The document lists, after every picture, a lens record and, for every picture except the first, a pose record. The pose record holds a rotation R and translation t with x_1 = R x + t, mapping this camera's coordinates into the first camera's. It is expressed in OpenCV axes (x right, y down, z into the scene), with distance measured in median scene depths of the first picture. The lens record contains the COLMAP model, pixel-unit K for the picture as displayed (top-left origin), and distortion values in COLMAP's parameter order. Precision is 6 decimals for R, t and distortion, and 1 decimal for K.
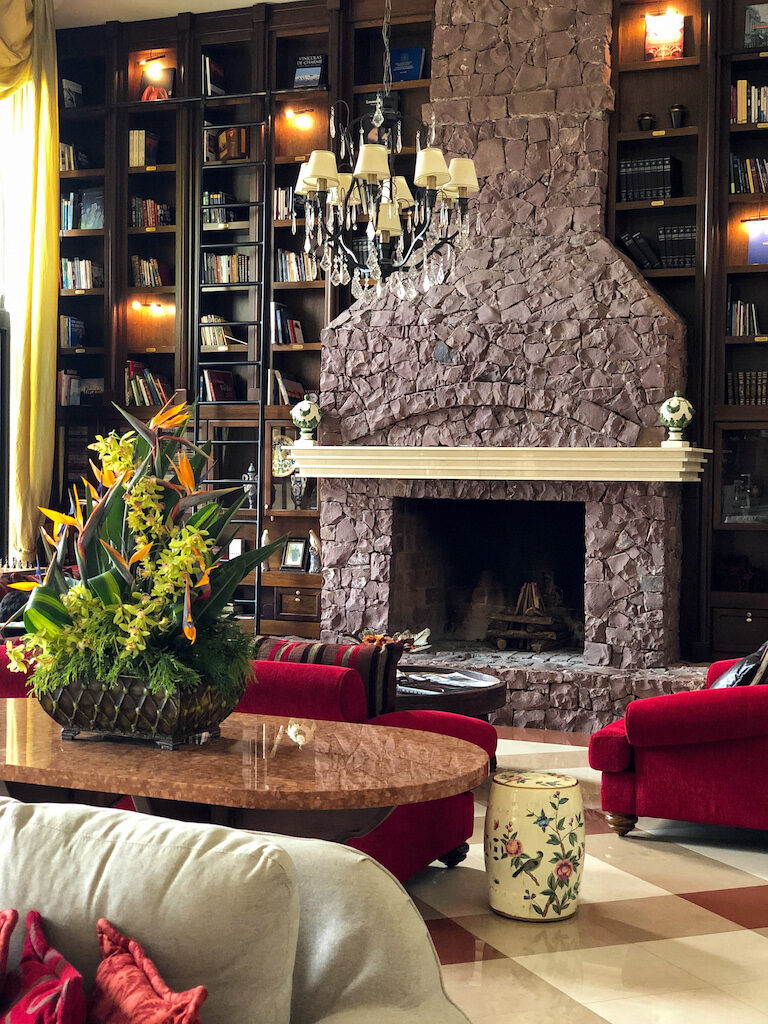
lens RADIAL K [[1507.3, 0, 384.0], [0, 1507.3, 512.0], [0, 0, 1]] dist [0.037124, 0.030825]
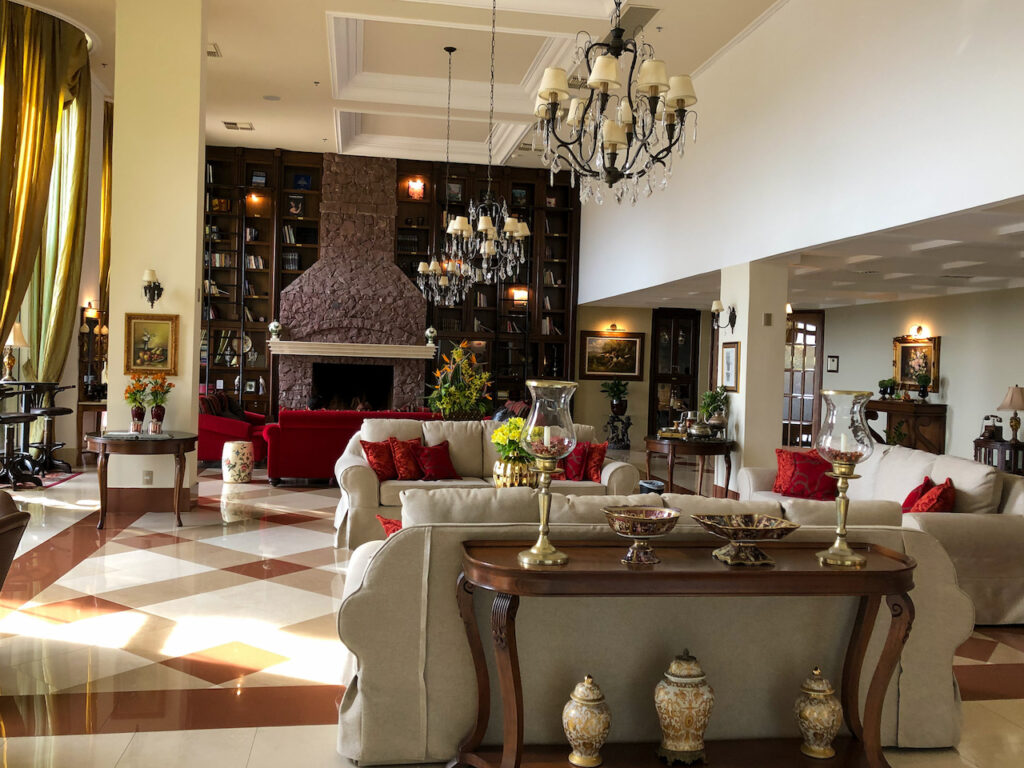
lens RADIAL K [[856.7, 0, 512.0], [0, 856.7, 384.0], [0, 0, 1]] dist [-0.003837, 0.001022]
pose [[0.844790, -0.000325, 0.535098, -0.471840], [-0.008174, 0.999875, 0.013513, 0.003556], [-0.535036, -0.015789, 0.844682, -0.358231]]
